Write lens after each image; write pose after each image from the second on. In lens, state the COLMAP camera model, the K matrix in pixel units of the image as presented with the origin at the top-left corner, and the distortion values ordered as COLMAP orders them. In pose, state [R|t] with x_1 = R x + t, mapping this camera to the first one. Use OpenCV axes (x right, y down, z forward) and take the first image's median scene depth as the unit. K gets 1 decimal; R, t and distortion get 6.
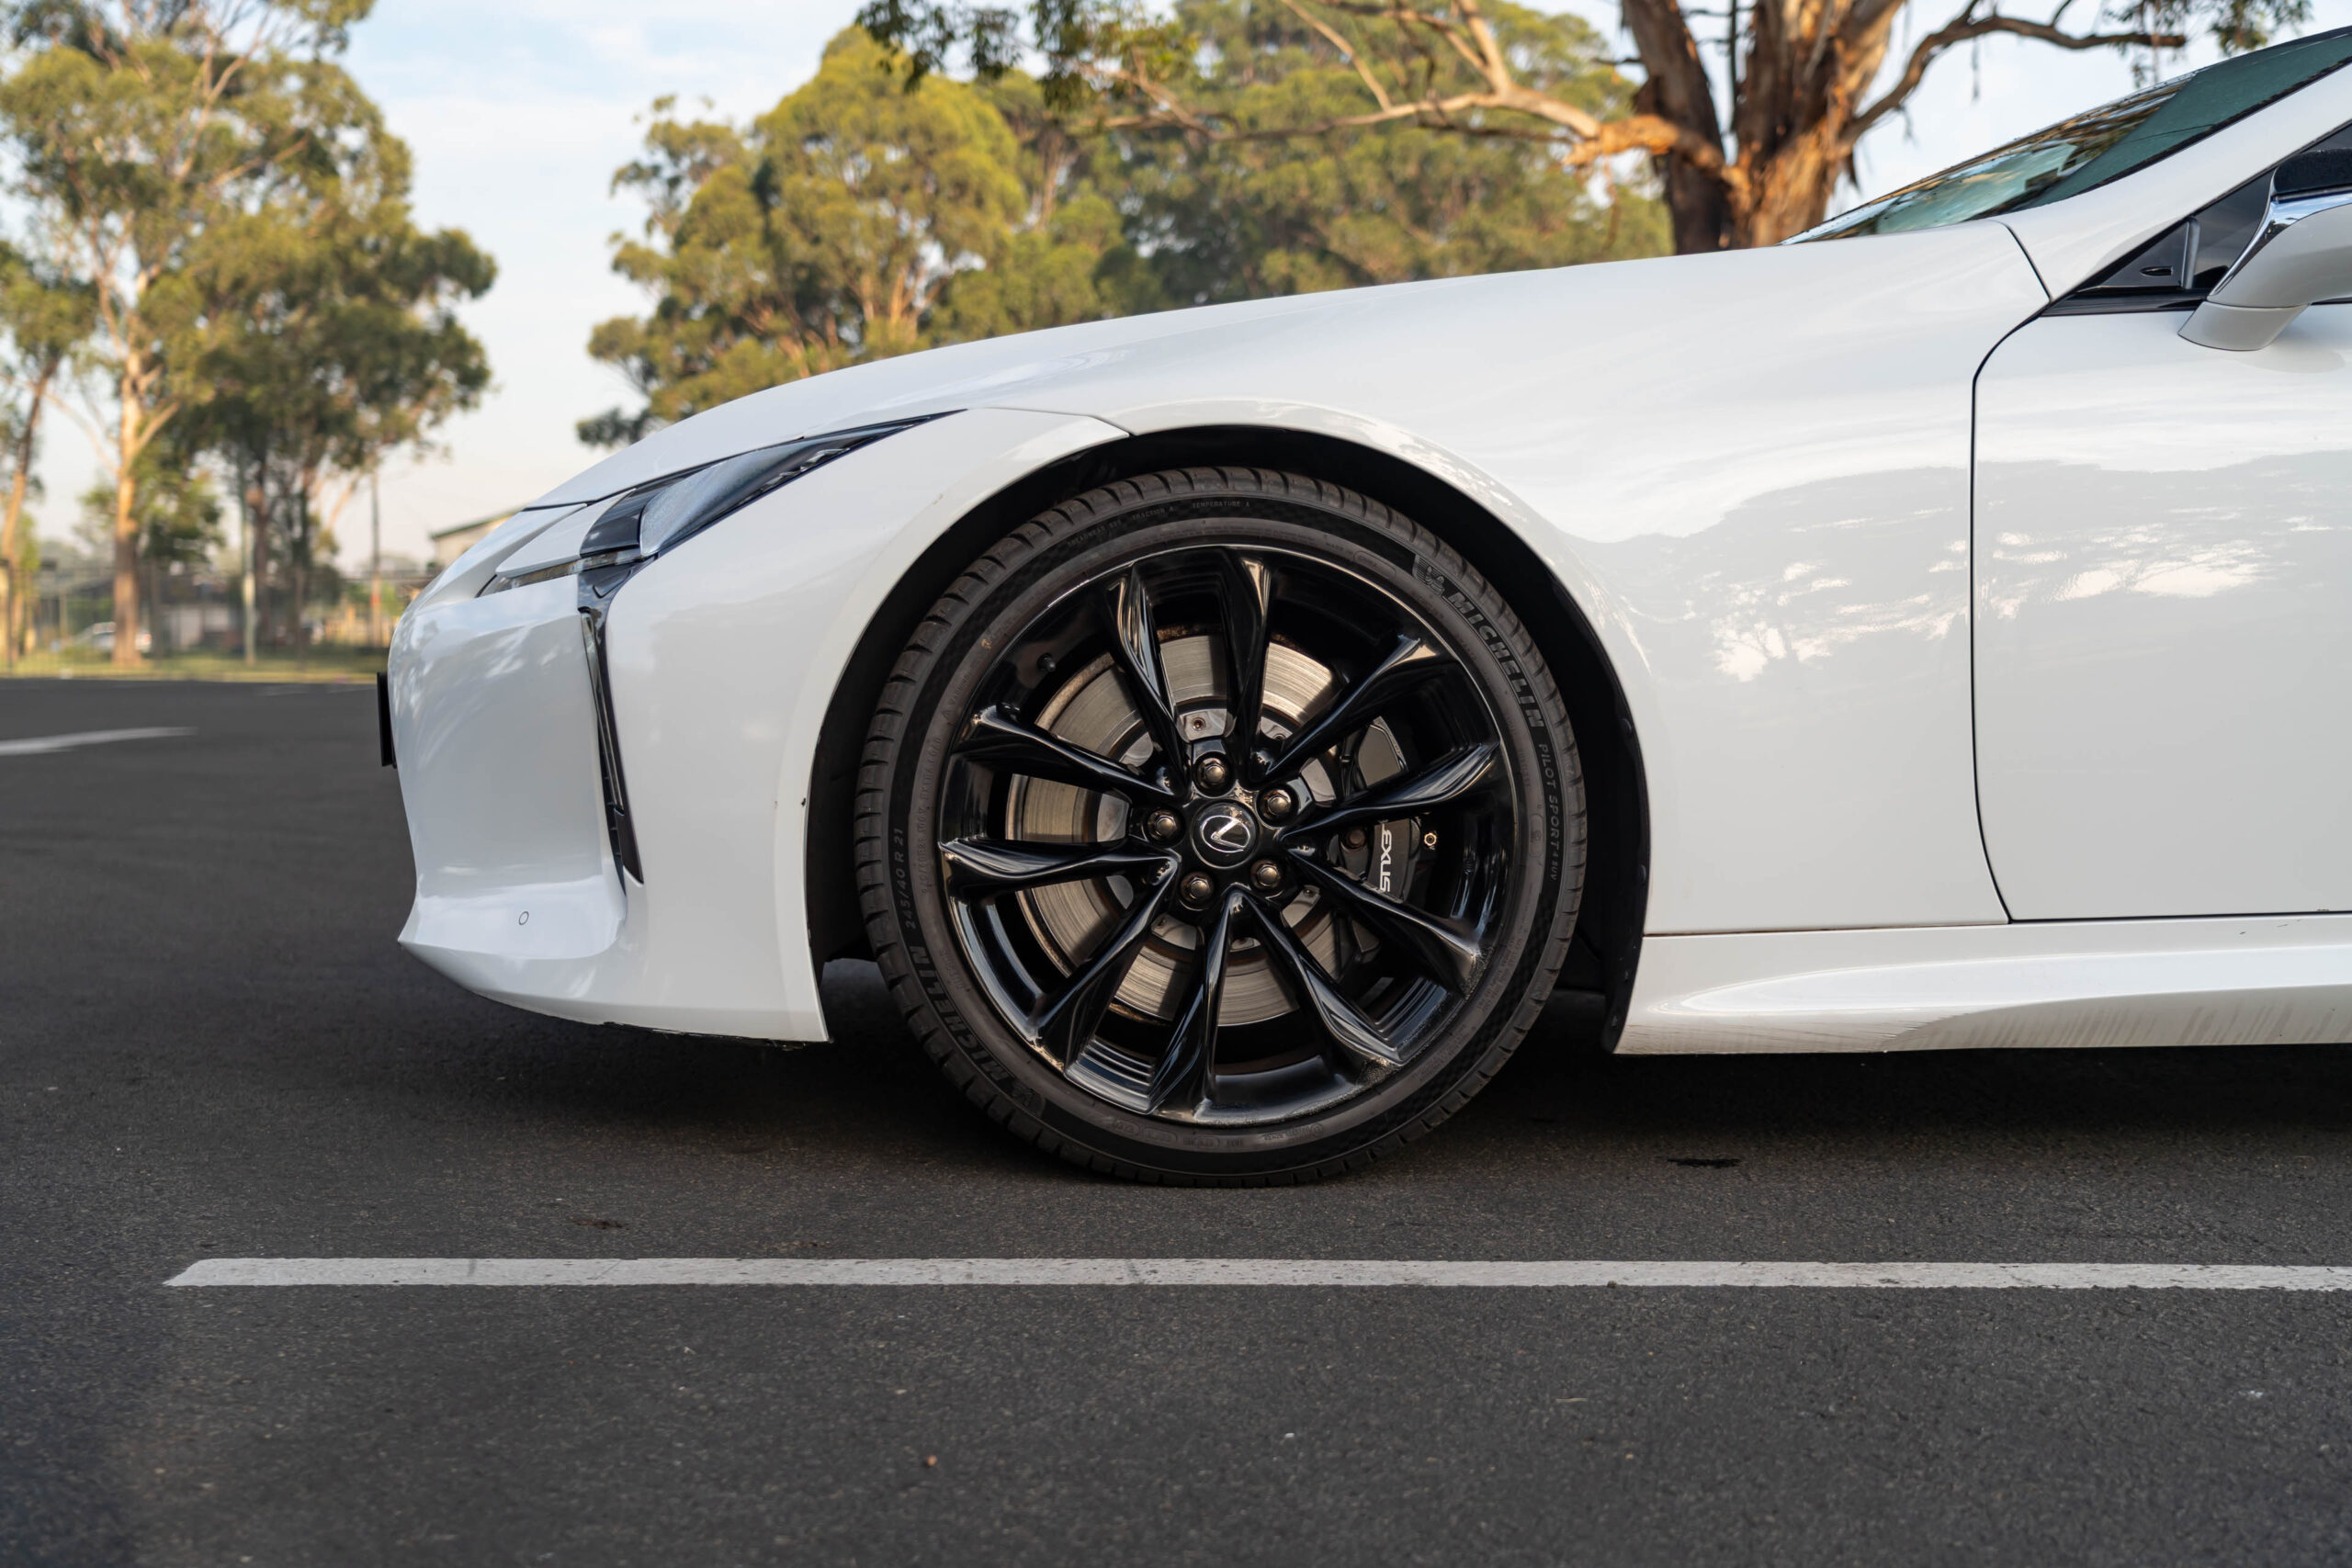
lens RADIAL K [[2976.1, 0, 1256.3], [0, 2976.1, 786.6], [0, 0, 1]] dist [0.055838, 0.029665]
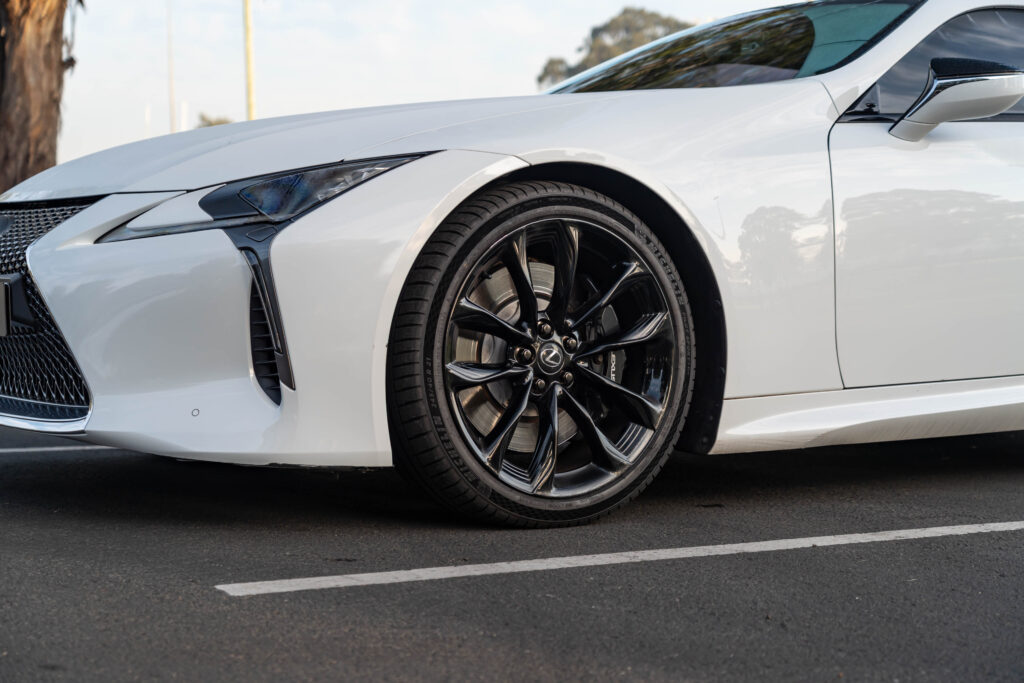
lens RADIAL K [[1790.5, 0, 512.0], [0, 1790.5, 341.5], [0, 0, 1]] dist [0.045512, -0.050850]
pose [[0.883091, -0.018773, 0.468826, -0.614251], [0.024205, 0.999692, -0.005564, 0.010774], [-0.468576, 0.016261, 0.883273, -0.089738]]
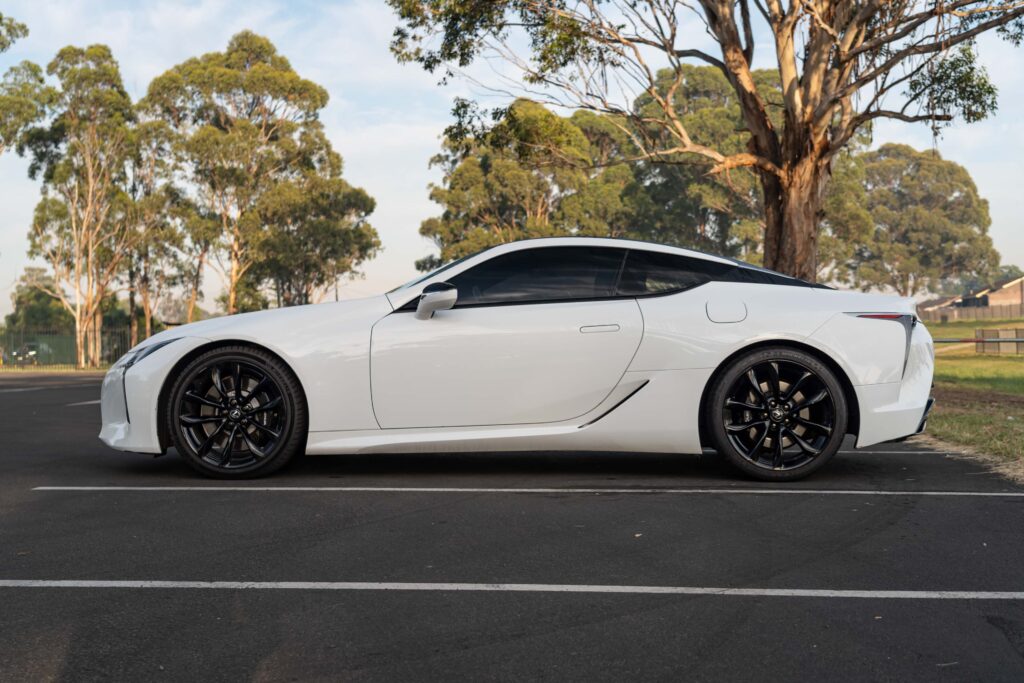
lens RADIAL K [[1266.8, 0, 531.2], [0, 1266.8, 339.5], [0, 0, 1]] dist [0.052214, 0.037881]
pose [[0.990909, -0.018674, -0.133232, 0.820681], [0.011274, 0.998362, -0.056084, 0.015927], [0.134061, 0.054072, 0.989497, -1.195738]]
